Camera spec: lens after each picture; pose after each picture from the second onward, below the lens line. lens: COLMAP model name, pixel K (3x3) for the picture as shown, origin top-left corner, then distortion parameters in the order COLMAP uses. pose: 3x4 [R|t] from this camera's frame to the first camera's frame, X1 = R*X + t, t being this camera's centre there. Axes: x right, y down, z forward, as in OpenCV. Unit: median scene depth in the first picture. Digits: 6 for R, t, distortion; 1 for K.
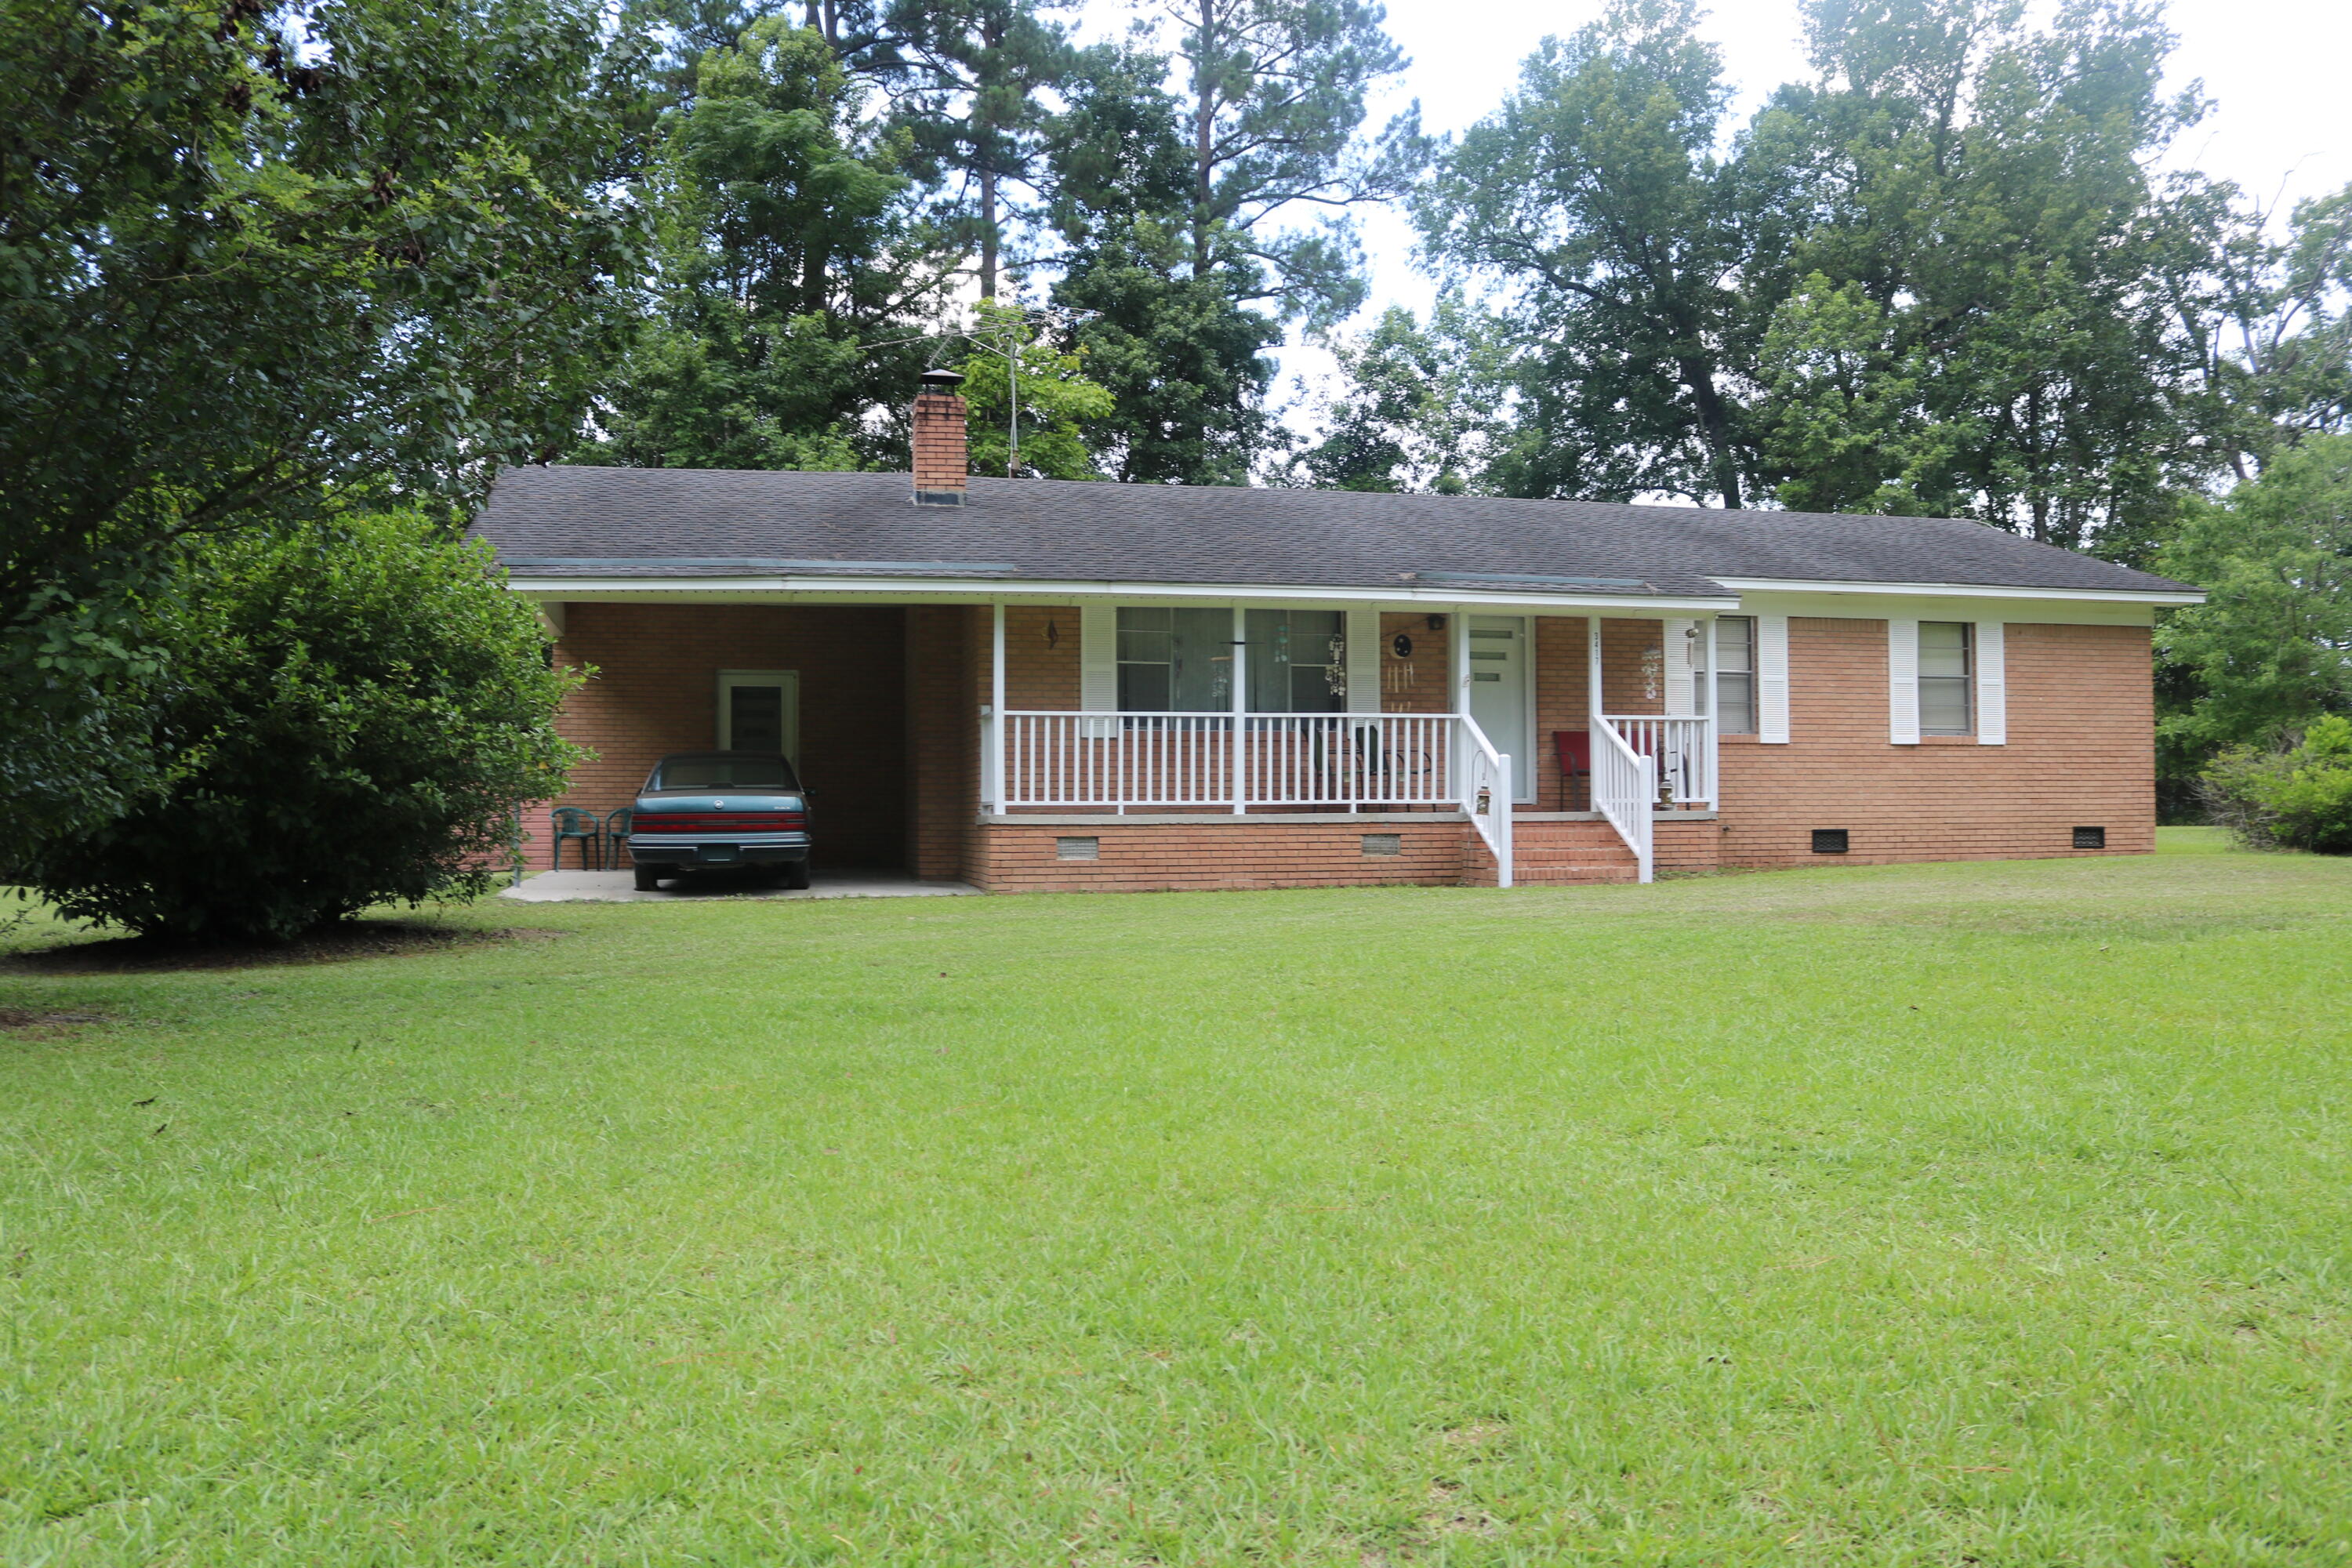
lens RADIAL K [[1976.3, 0, 1142.0], [0, 1976.3, 792.7], [0, 0, 1]] dist [-0.144927, 0.124528]
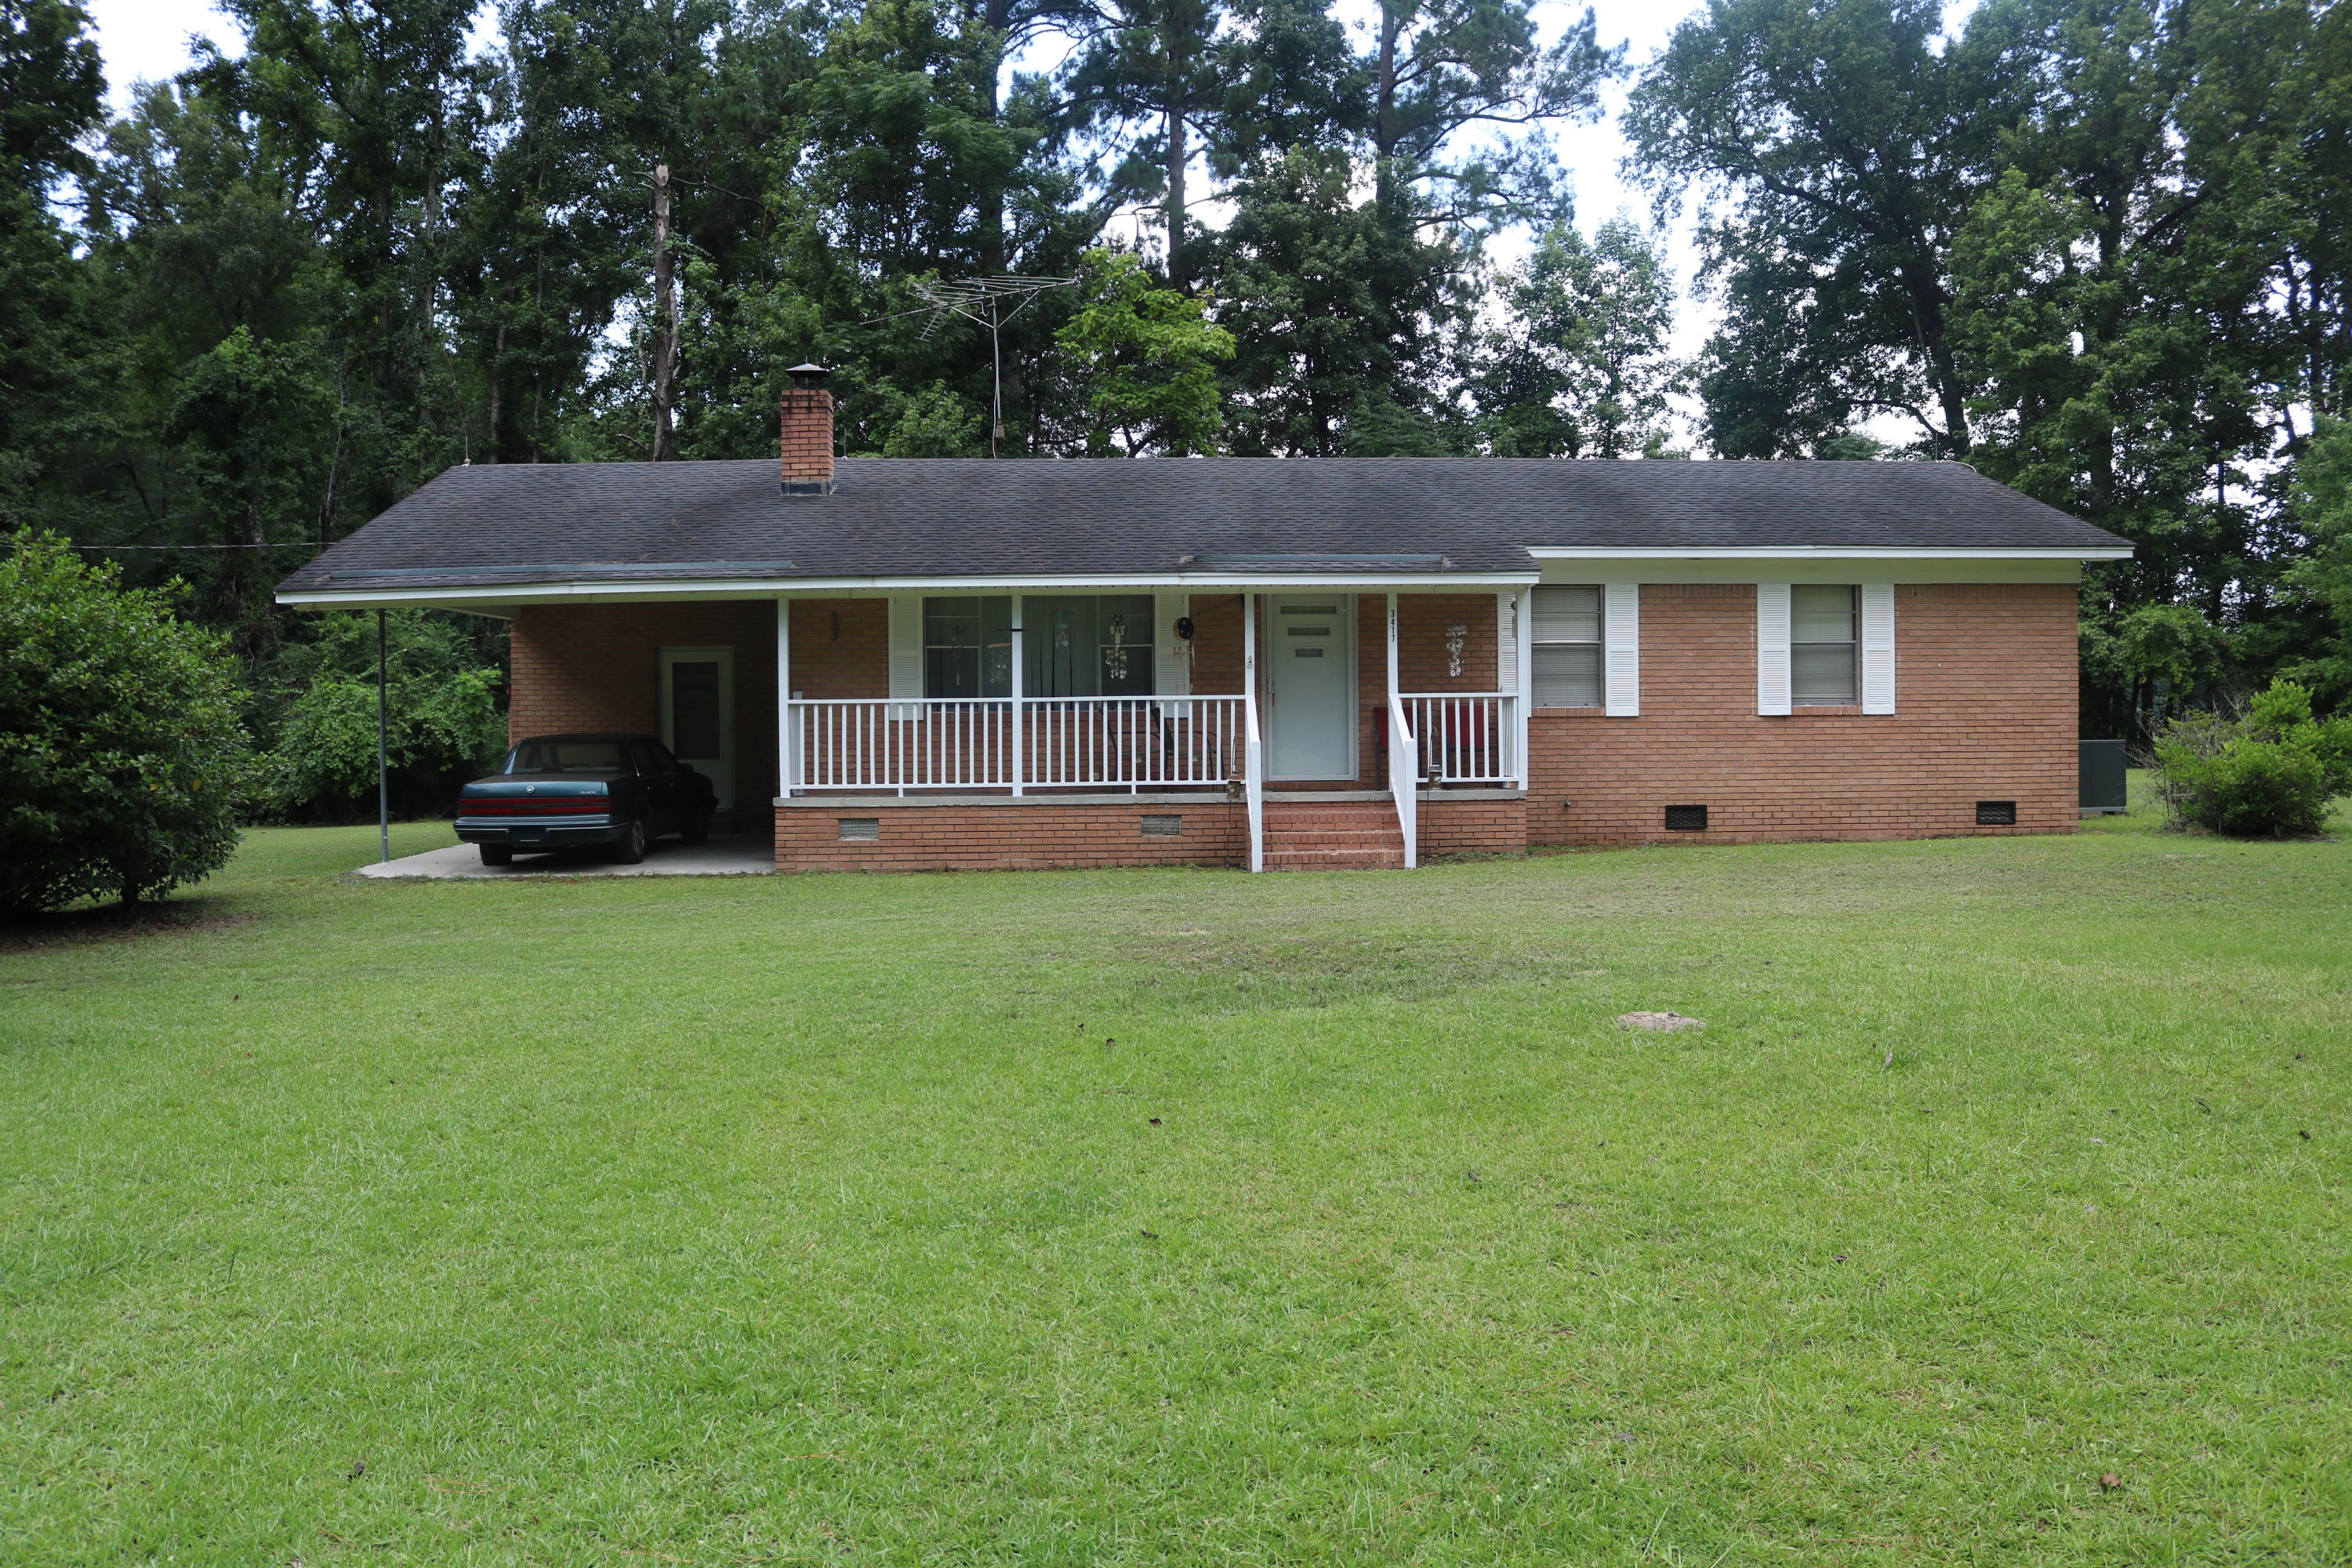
lens RADIAL K [[1976.3, 0, 1142.0], [0, 1976.3, 792.7], [0, 0, 1]] dist [-0.144927, 0.124528]
pose [[0.979931, 0.002074, -0.199326, 0.280060], [0.007221, 0.998920, 0.045892, -0.033268], [0.199206, -0.046410, 0.978858, 0.001162]]
